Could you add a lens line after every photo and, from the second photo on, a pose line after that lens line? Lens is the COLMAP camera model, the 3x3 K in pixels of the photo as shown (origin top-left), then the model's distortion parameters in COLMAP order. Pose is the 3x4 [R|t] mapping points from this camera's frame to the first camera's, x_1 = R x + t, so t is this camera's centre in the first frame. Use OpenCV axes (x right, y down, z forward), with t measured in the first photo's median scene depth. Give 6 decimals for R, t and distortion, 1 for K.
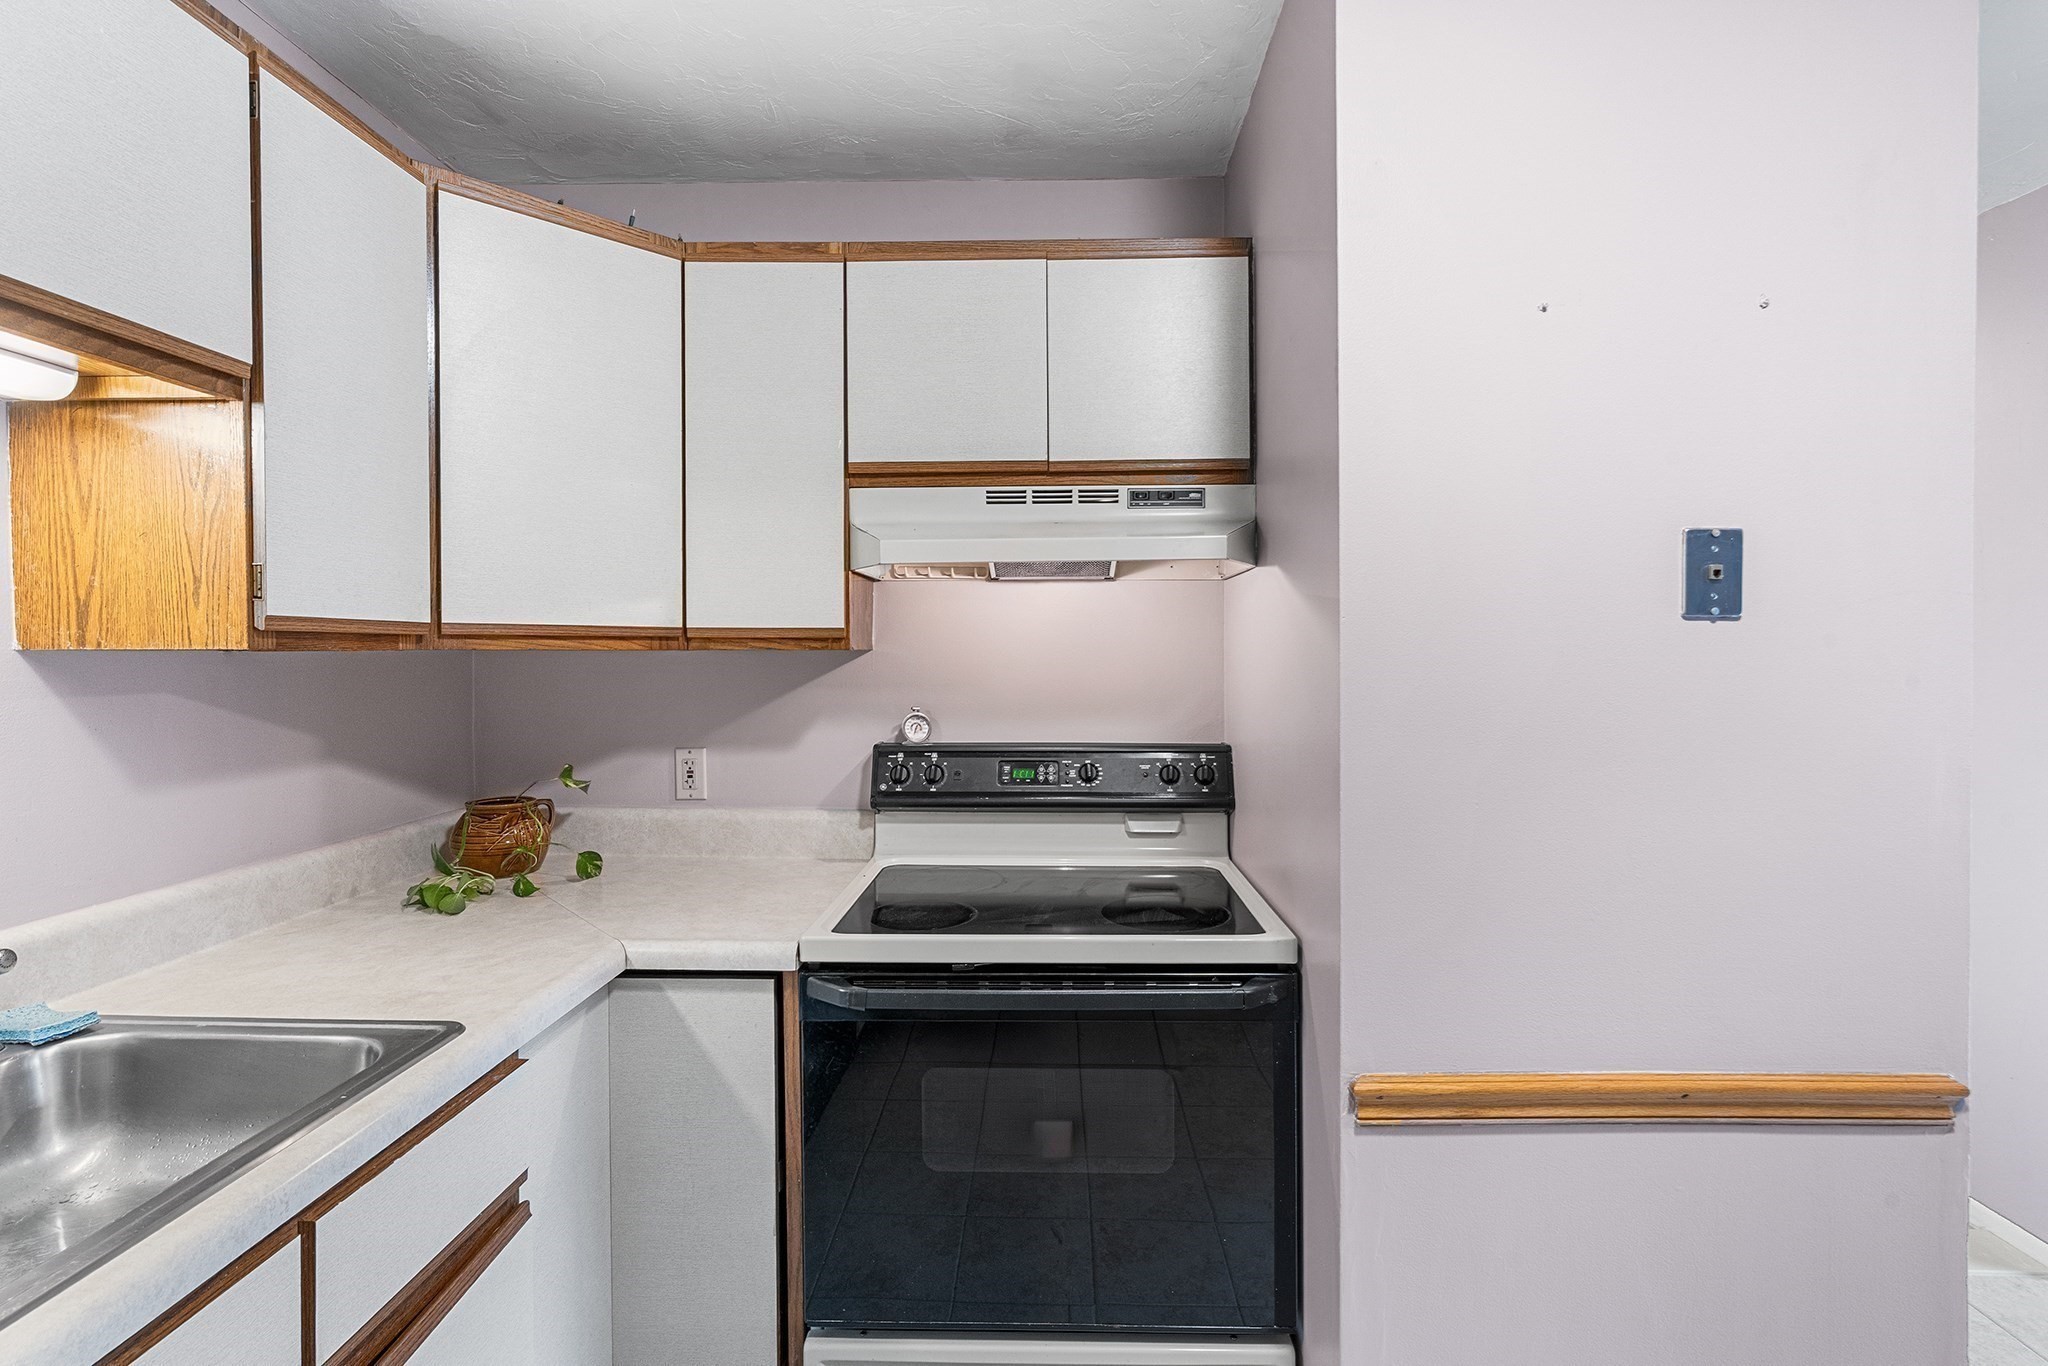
lens RADIAL K [[932.2, 0, 1033.4], [0, 932.2, 656.6], [0, 0, 1]] dist [-0.007569, 0.001013]
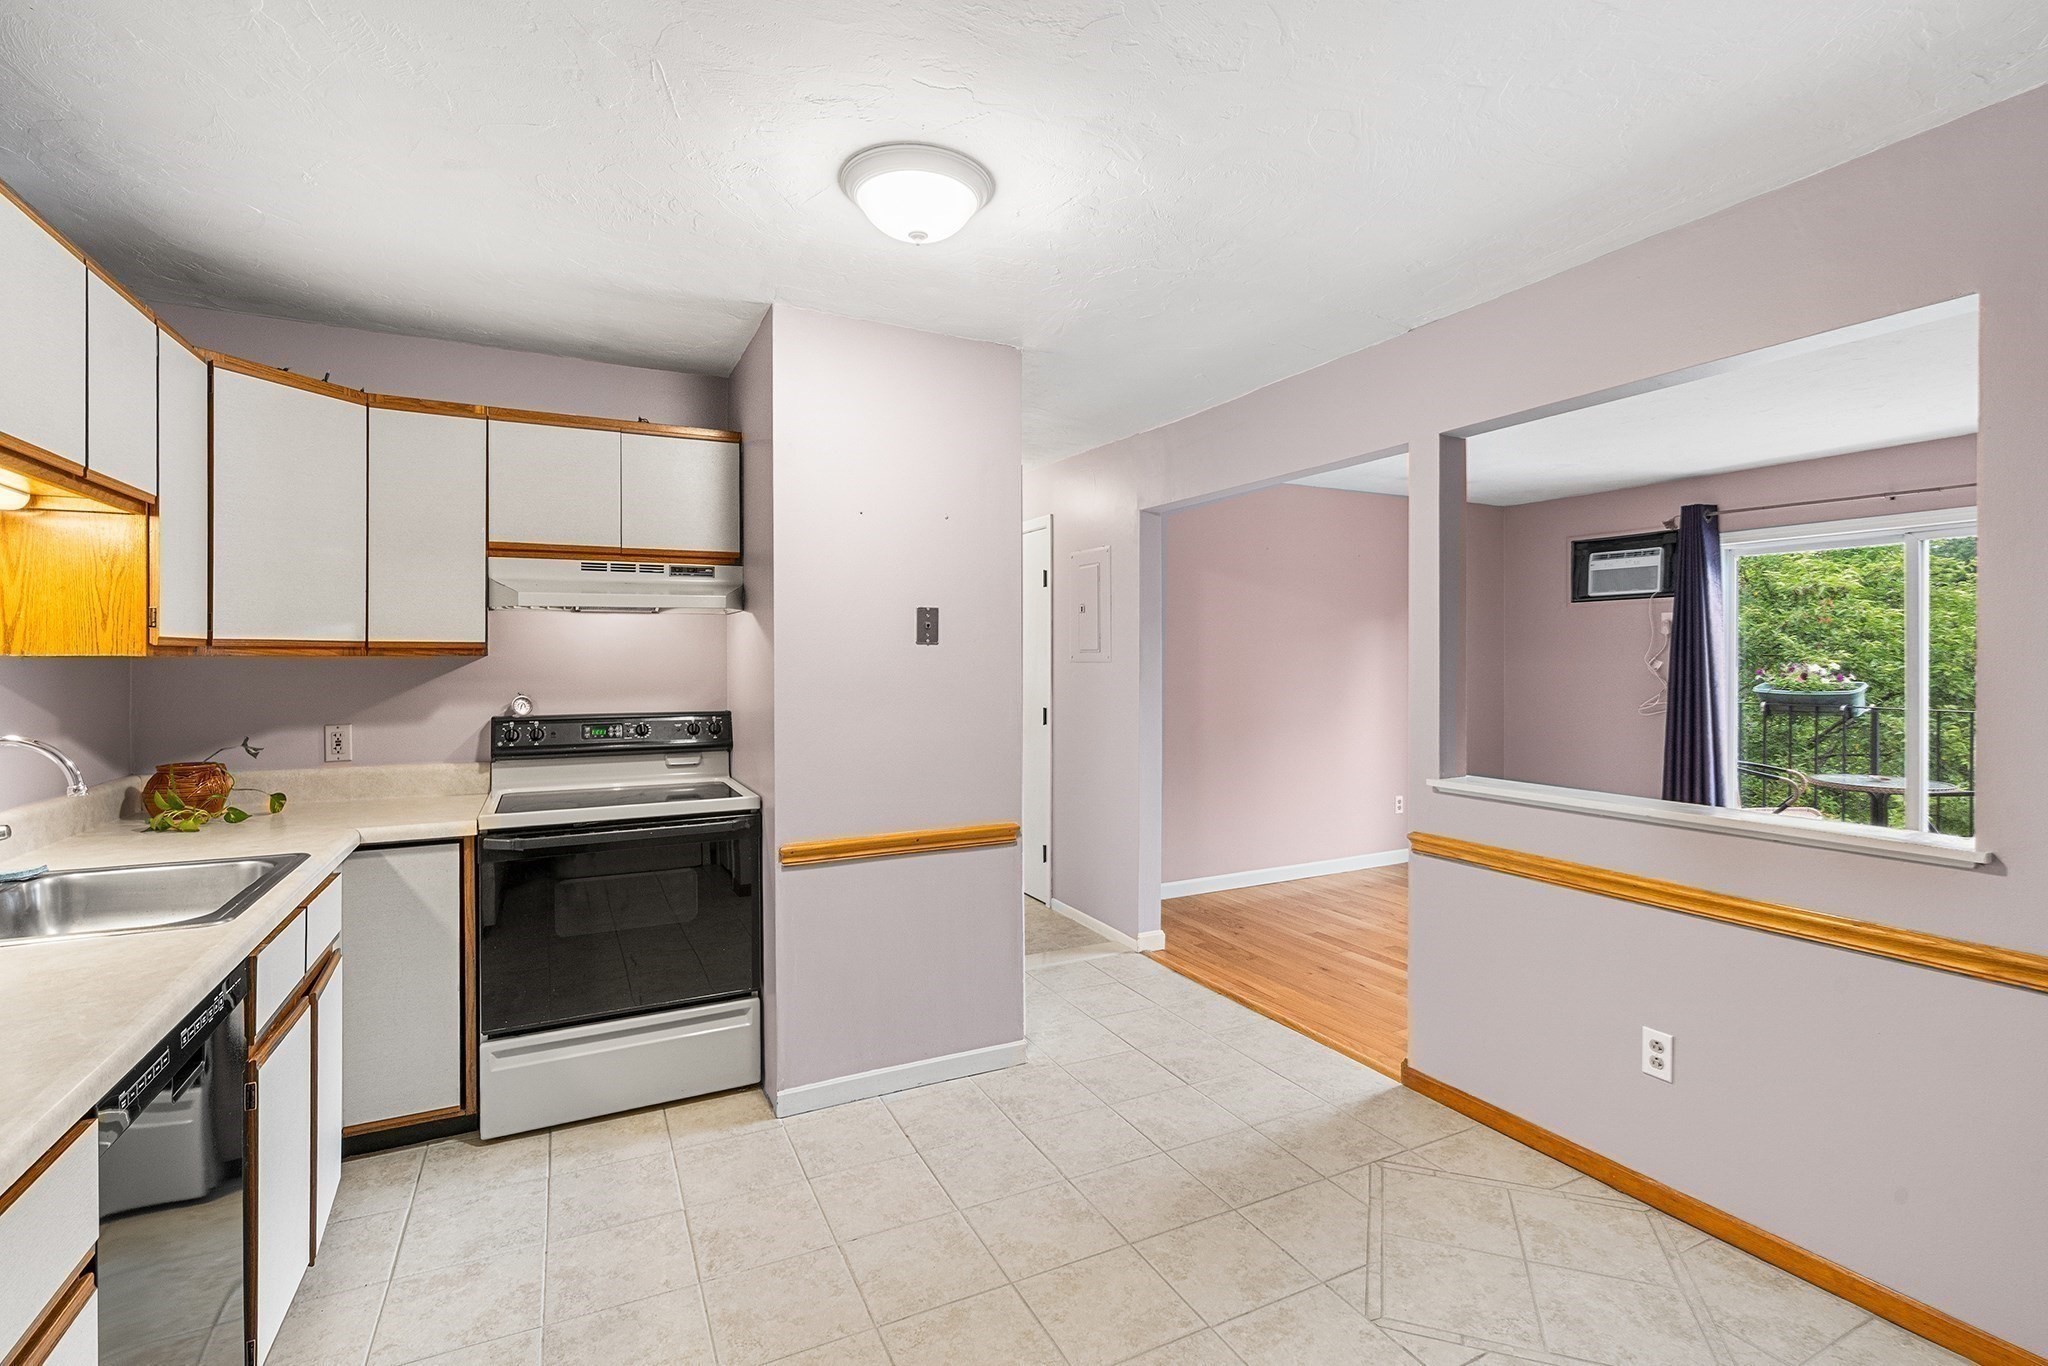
lens RADIAL K [[932.2, 0, 1033.4], [0, 932.2, 656.6], [0, 0, 1]] dist [-0.007569, 0.001013]
pose [[0.876450, 0.000940, 0.481492, -0.145565], [0.001147, 0.999991, -0.004040, 0.001871], [-0.481492, 0.004093, 0.876441, -0.893798]]
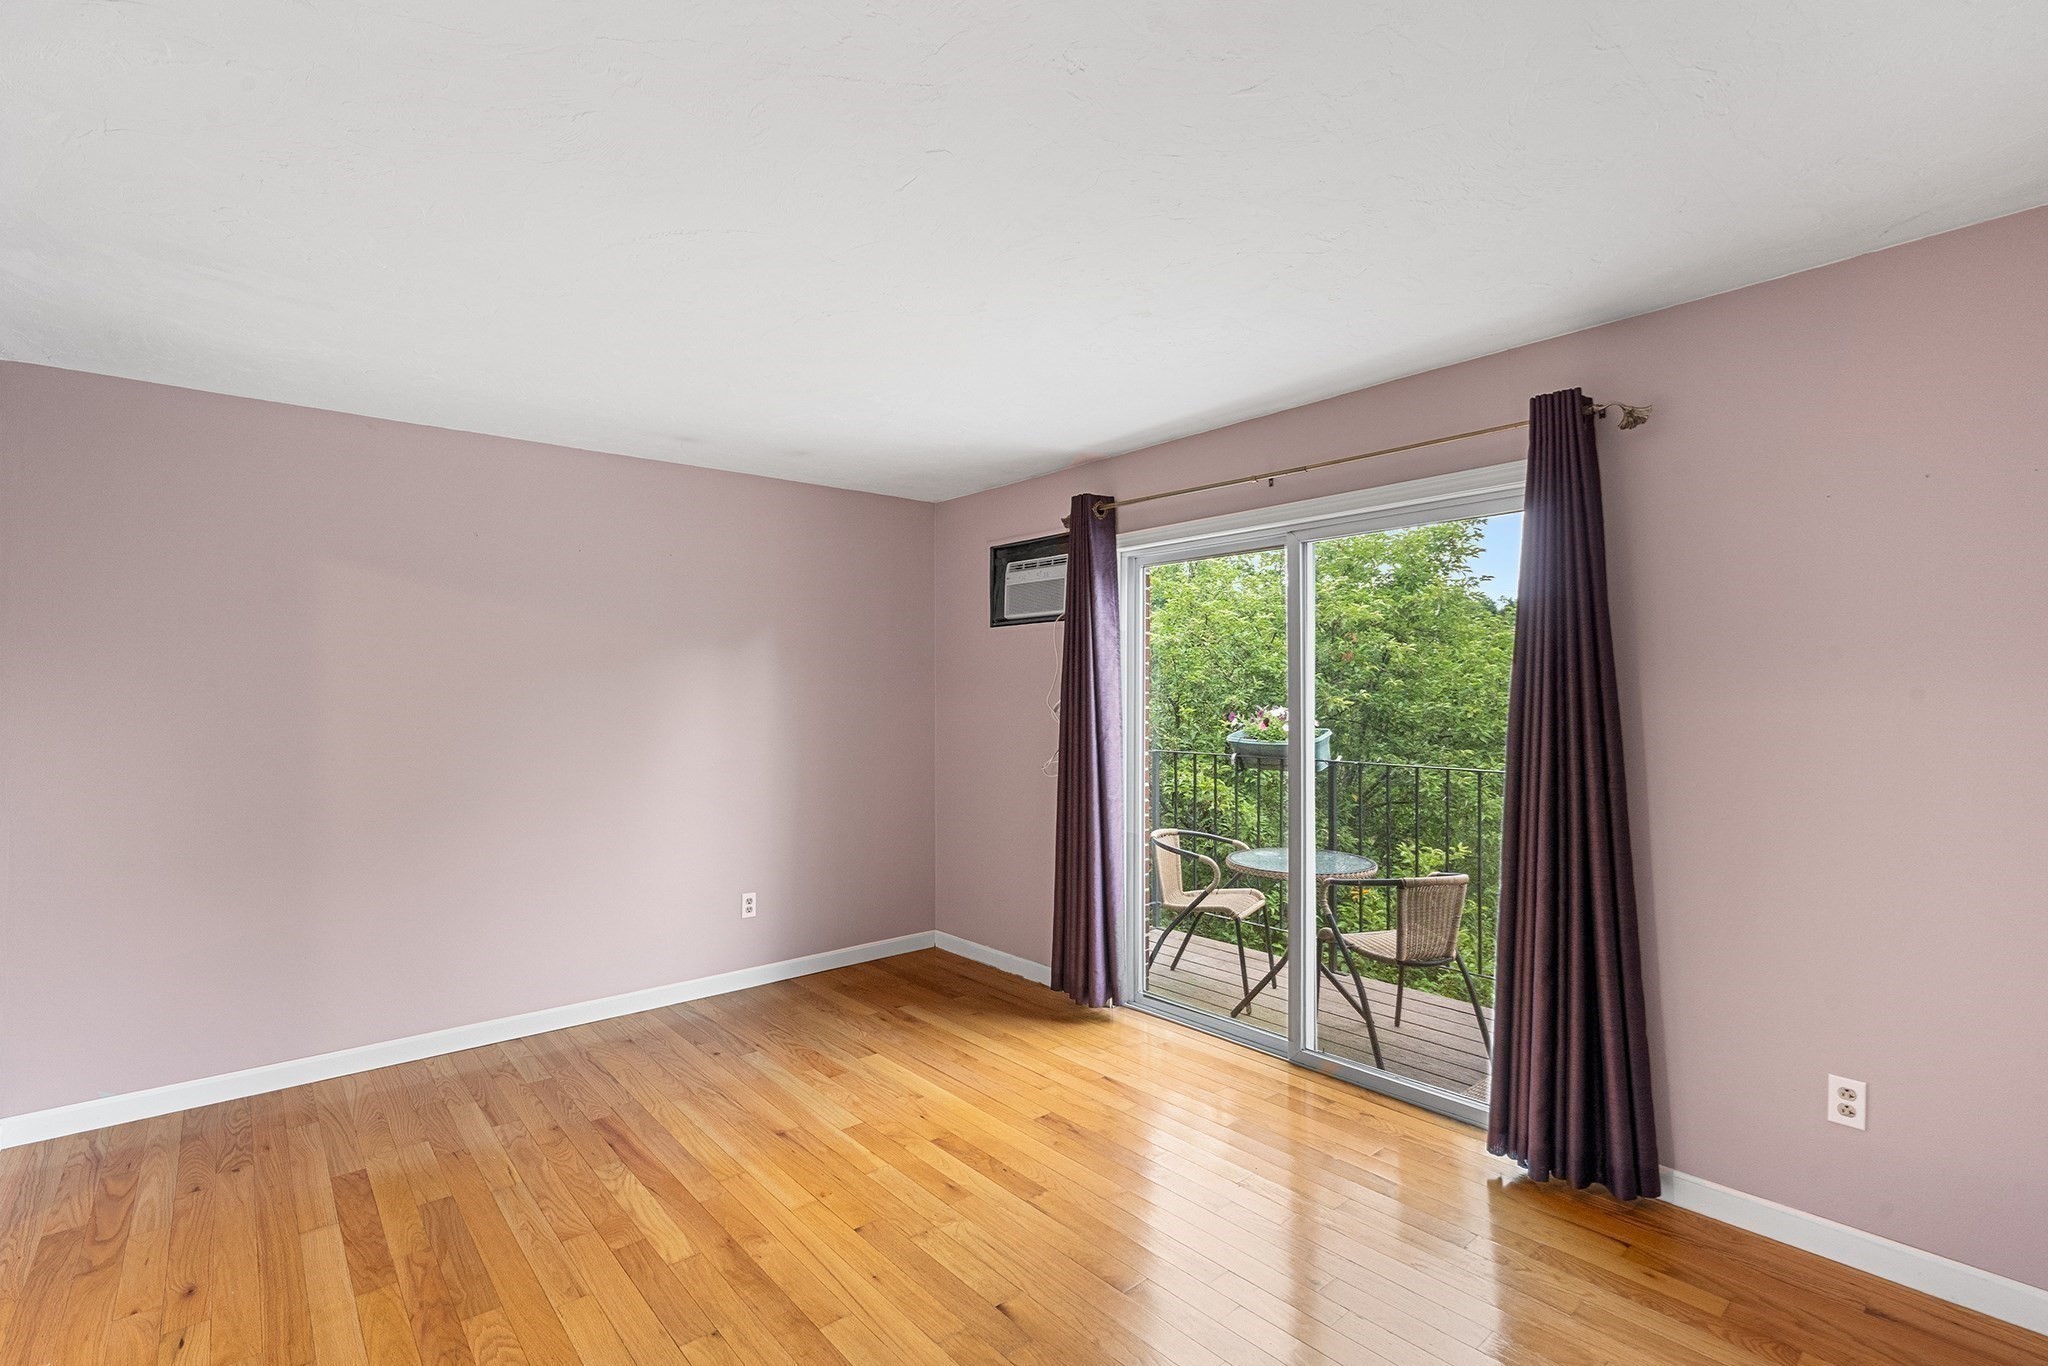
lens RADIAL K [[940.7, 0, 1040.4], [0, 940.7, 685.1], [0, 0, 1]] dist [-0.007790, 0.000556]
pose [[0.736835, 0.007715, 0.676028, 1.605093], [0.001980, 0.999906, -0.013568, -0.011163], [-0.676069, 0.011336, 0.736751, -0.886032]]
